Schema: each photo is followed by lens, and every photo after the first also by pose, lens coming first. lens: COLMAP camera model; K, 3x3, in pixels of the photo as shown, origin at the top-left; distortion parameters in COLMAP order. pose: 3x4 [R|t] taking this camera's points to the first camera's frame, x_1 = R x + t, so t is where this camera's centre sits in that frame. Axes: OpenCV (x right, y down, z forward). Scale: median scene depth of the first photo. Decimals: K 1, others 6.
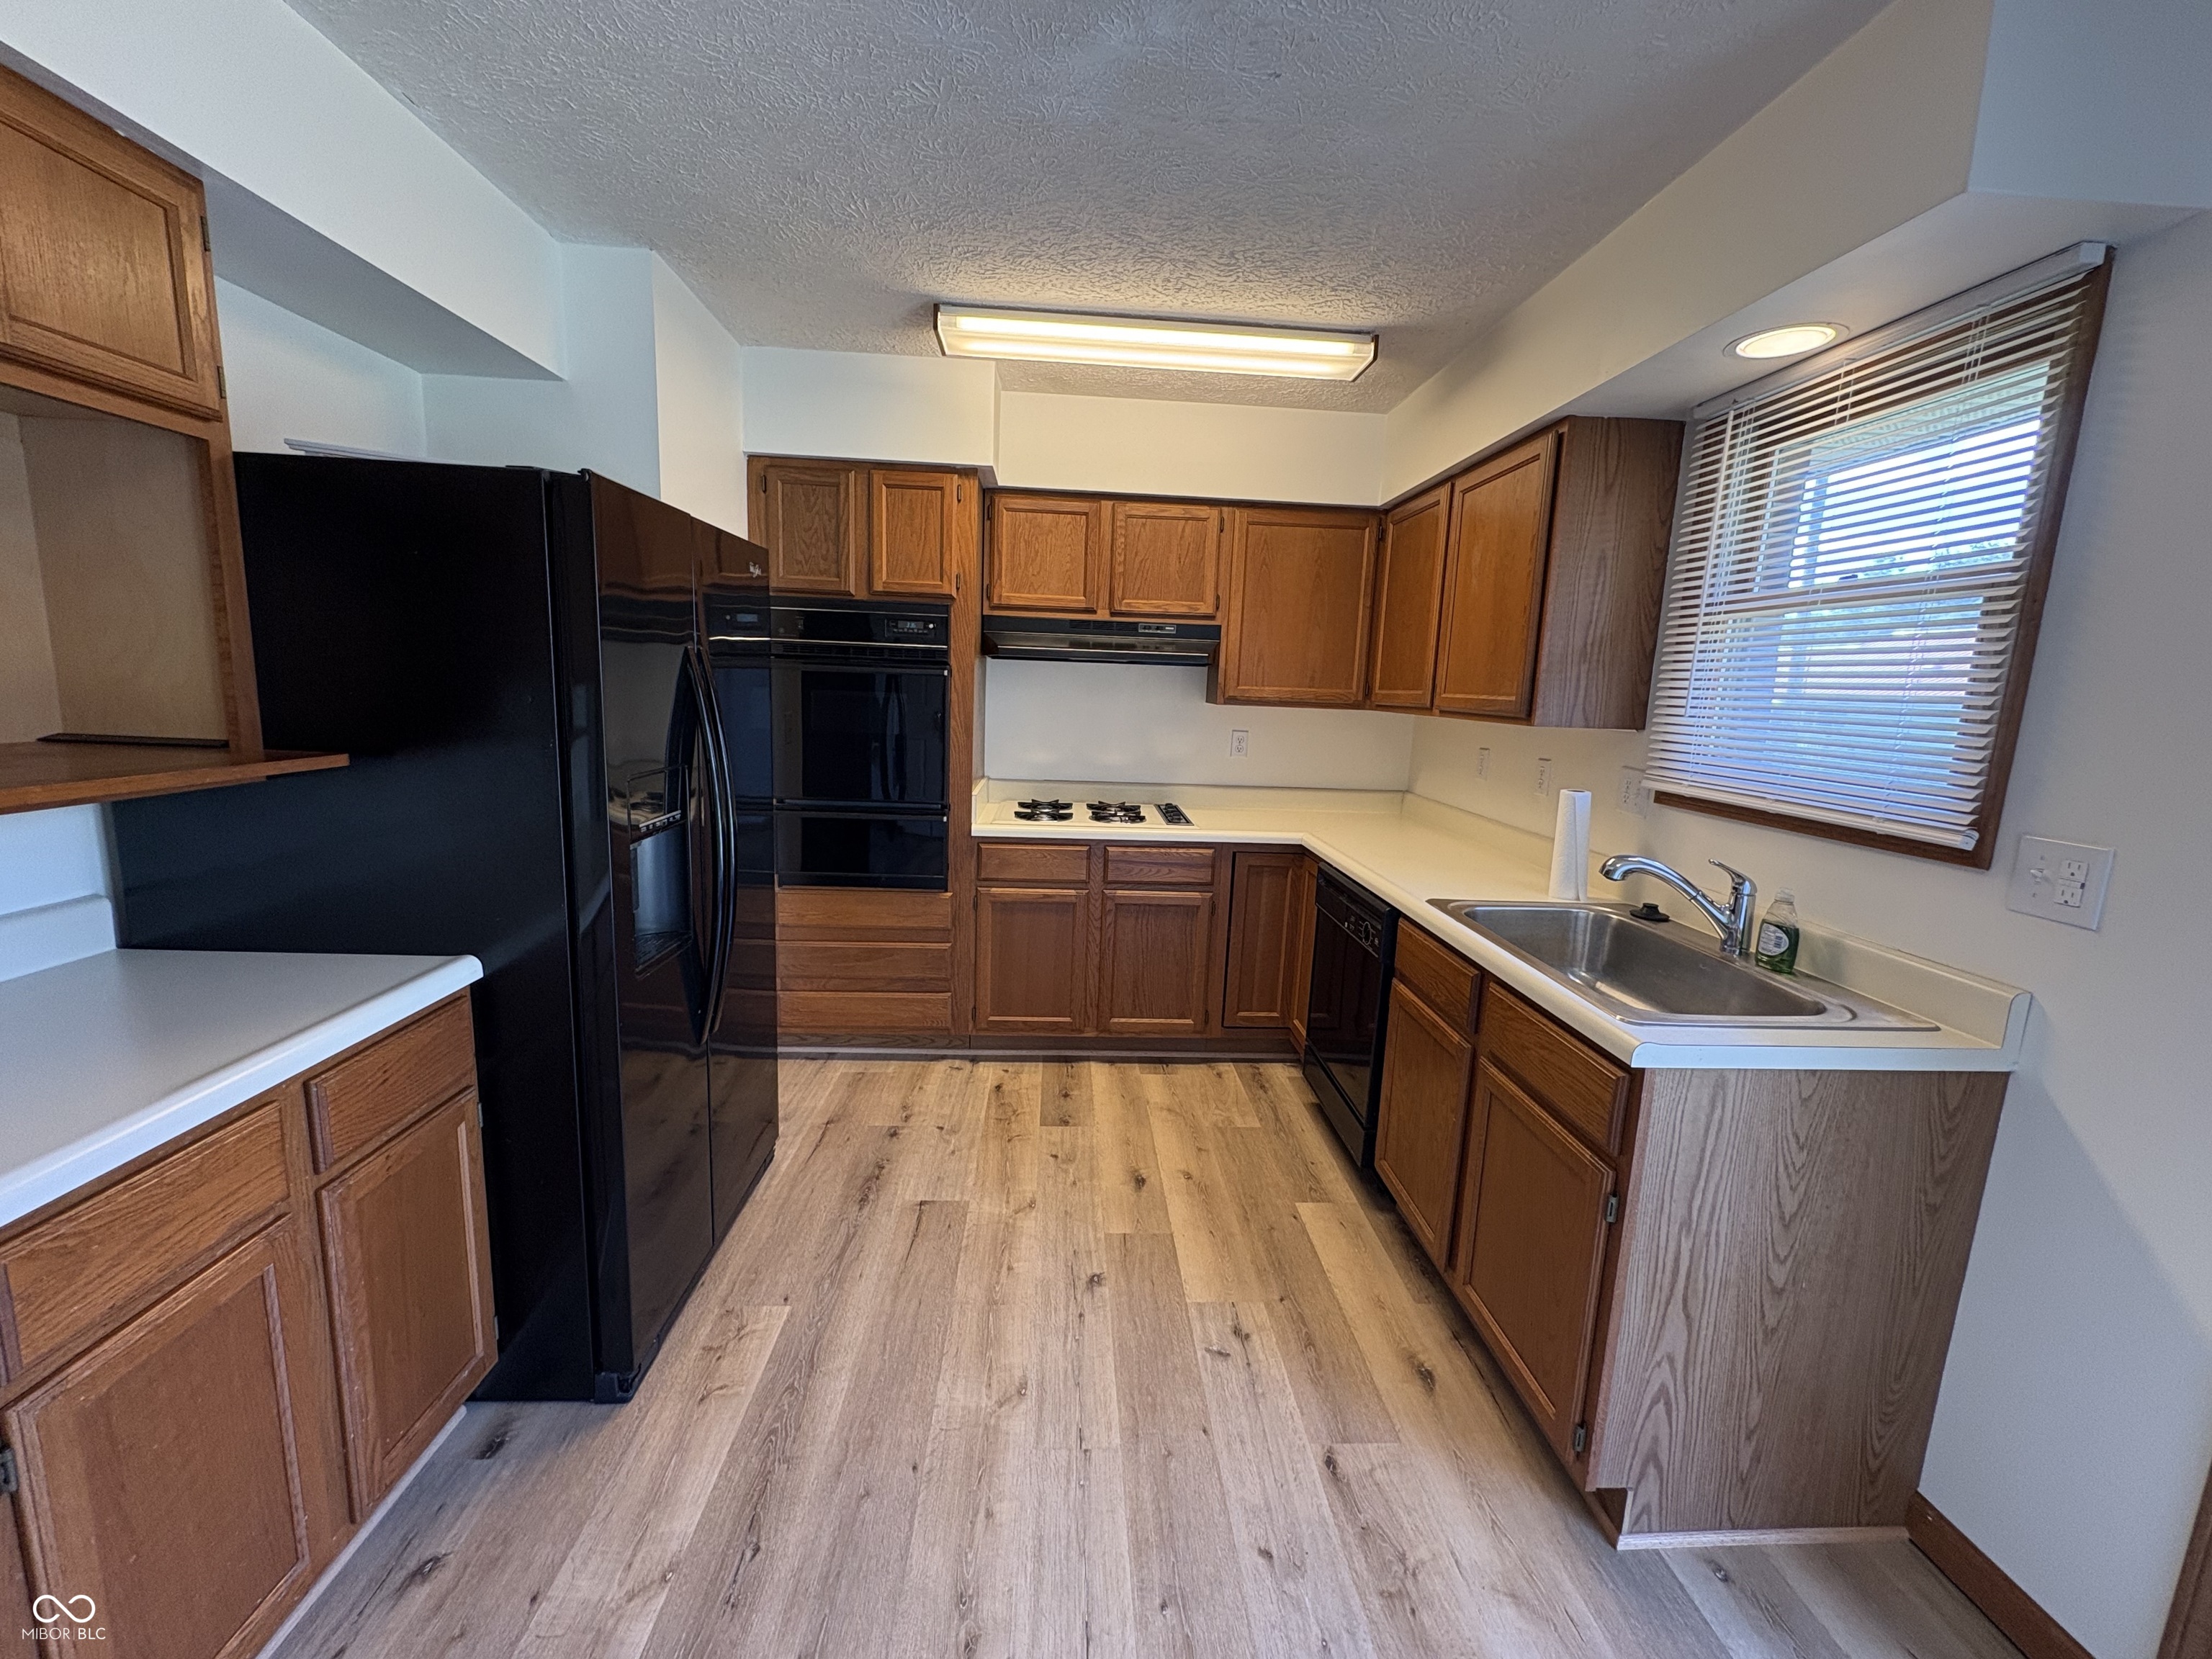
lens RADIAL K [[883.1, 0, 1106.5], [0, 883.1, 827.2], [0, 0, 1]] dist [-0.001094, 0.000159]
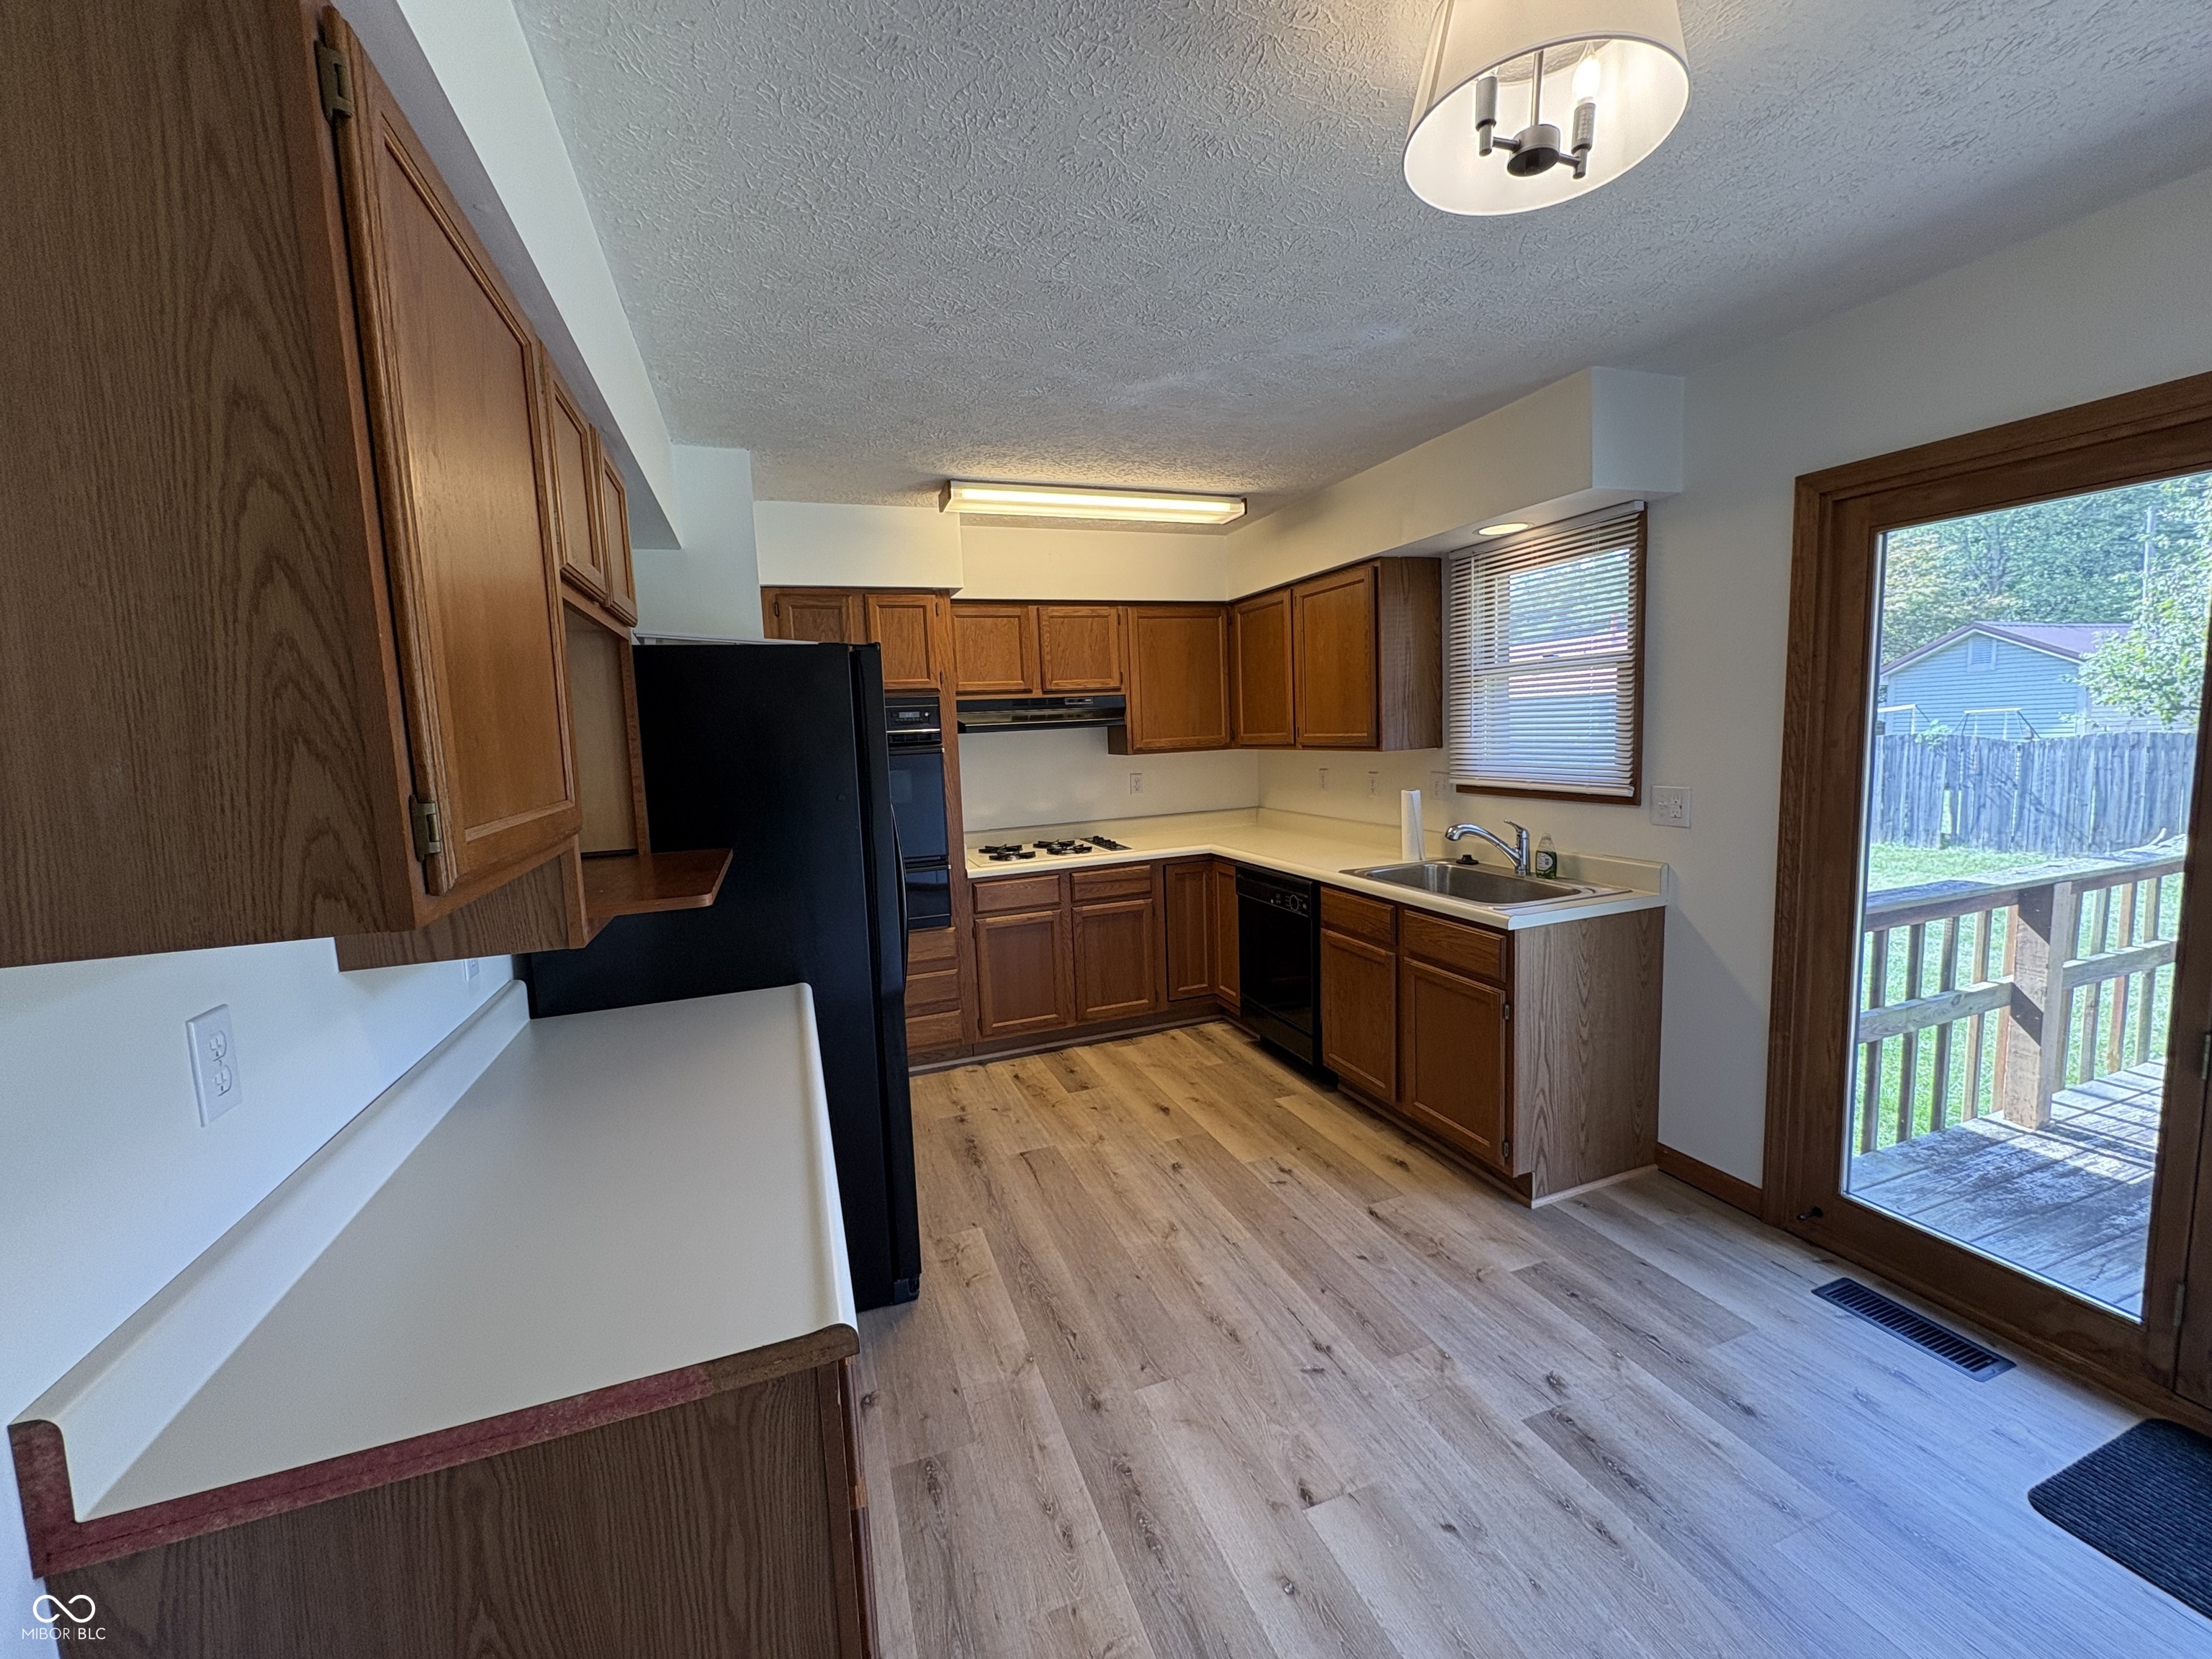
lens RADIAL K [[883.1, 0, 1107.1], [0, 883.1, 827.5], [0, 0, 1]] dist [-0.001094, 0.000159]
pose [[0.952282, -0.114278, 0.283018, -0.484809], [0.128365, 0.991221, -0.031679, 0.005098], [-0.276913, 0.066497, 0.958591, -0.384654]]
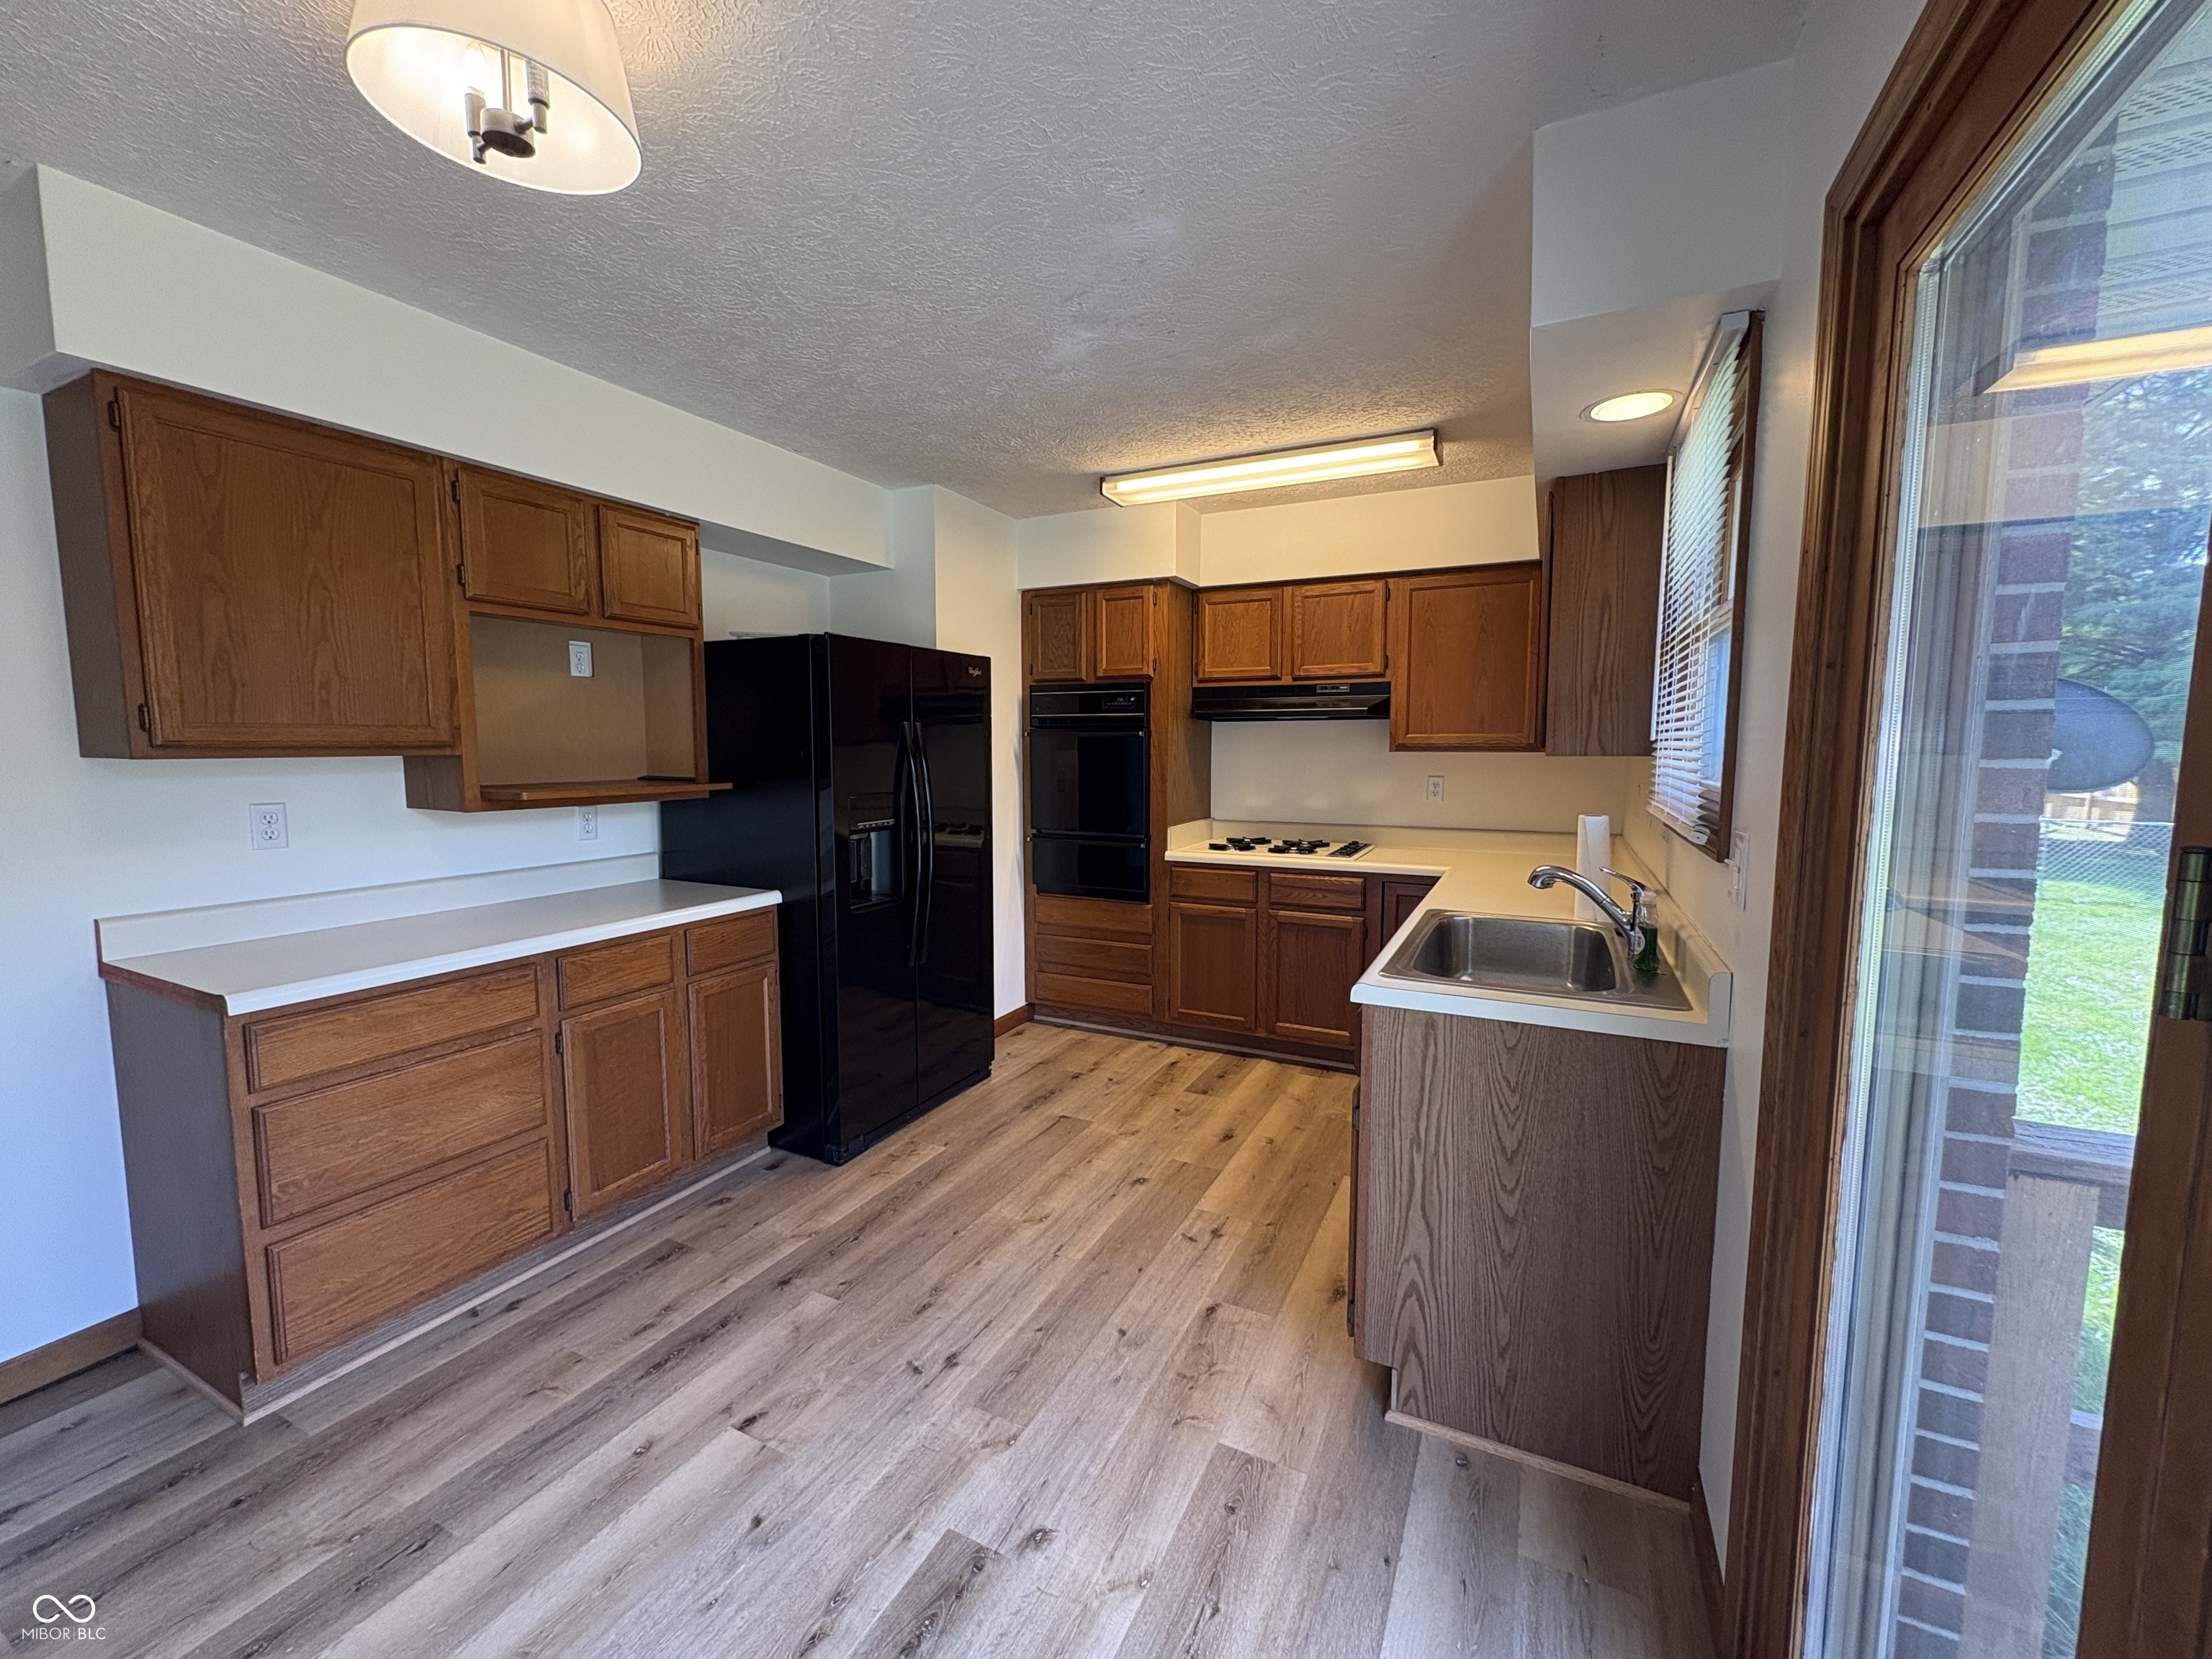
lens RADIAL K [[883.1, 0, 1104.6], [0, 883.1, 827.2], [0, 0, 1]] dist [-0.001094, 0.000159]
pose [[0.868820, 0.007680, -0.495068, 0.626865], [-0.046795, 0.996678, -0.066662, 0.080266], [0.492911, 0.081084, 0.866293, -0.228533]]
